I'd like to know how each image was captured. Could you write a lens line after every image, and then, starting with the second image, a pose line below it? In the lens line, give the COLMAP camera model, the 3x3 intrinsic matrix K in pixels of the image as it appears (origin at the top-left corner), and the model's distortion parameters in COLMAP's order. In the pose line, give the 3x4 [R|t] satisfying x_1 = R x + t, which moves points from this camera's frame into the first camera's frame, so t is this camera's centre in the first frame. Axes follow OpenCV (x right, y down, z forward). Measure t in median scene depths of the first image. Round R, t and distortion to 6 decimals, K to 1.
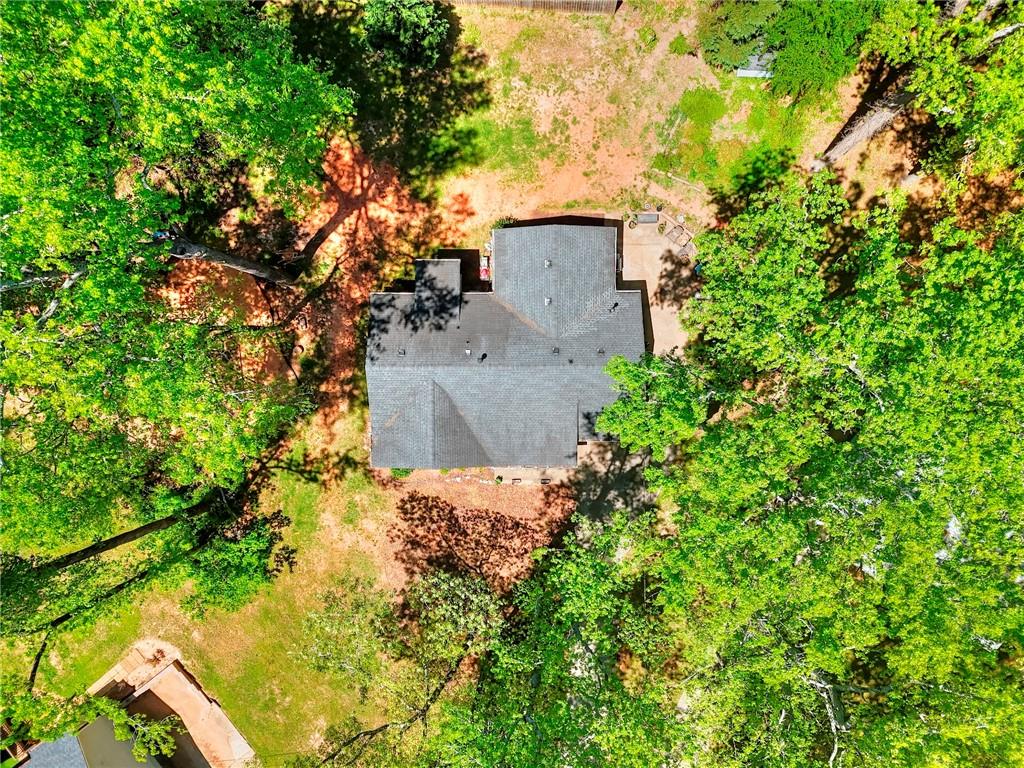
lens RADIAL K [[747.4, 0, 512.0], [0, 747.4, 384.0], [0, 0, 1]] dist [0.119912, -0.130915]
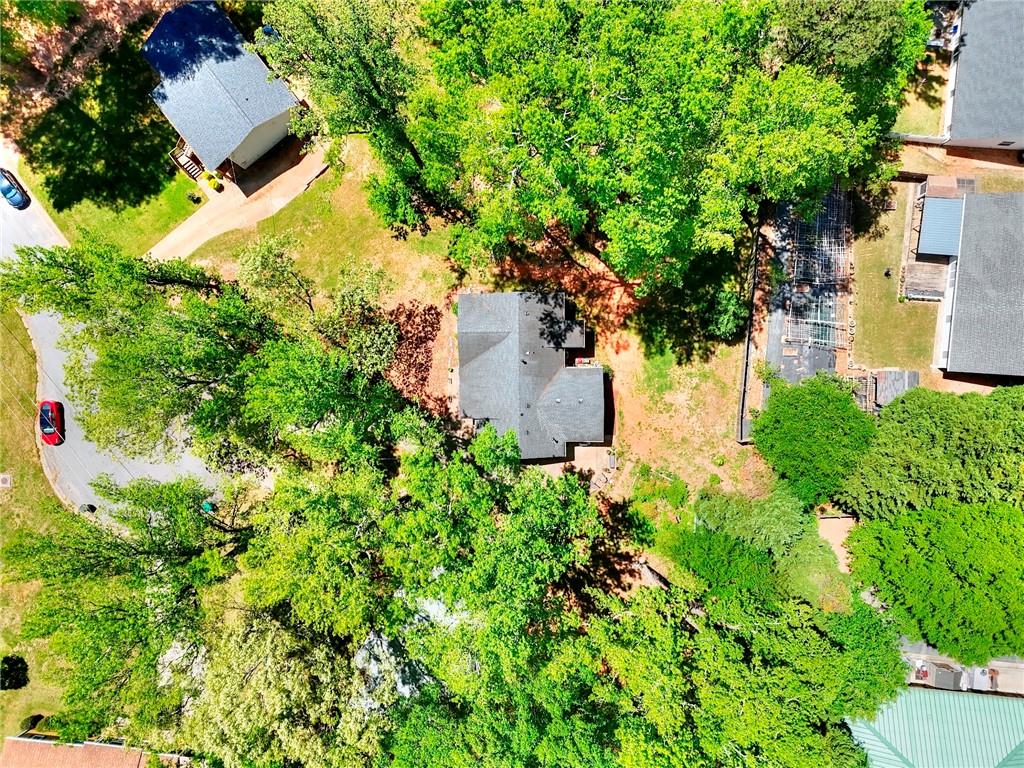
lens RADIAL K [[747.4, 0, 512.0], [0, 747.4, 384.0], [0, 0, 1]] dist [0.119912, -0.130915]
pose [[0.002074, 0.999675, 0.025394, -0.027063], [-0.999313, 0.001132, 0.037046, -0.063751], [0.037005, -0.025453, 0.998991, -0.599116]]
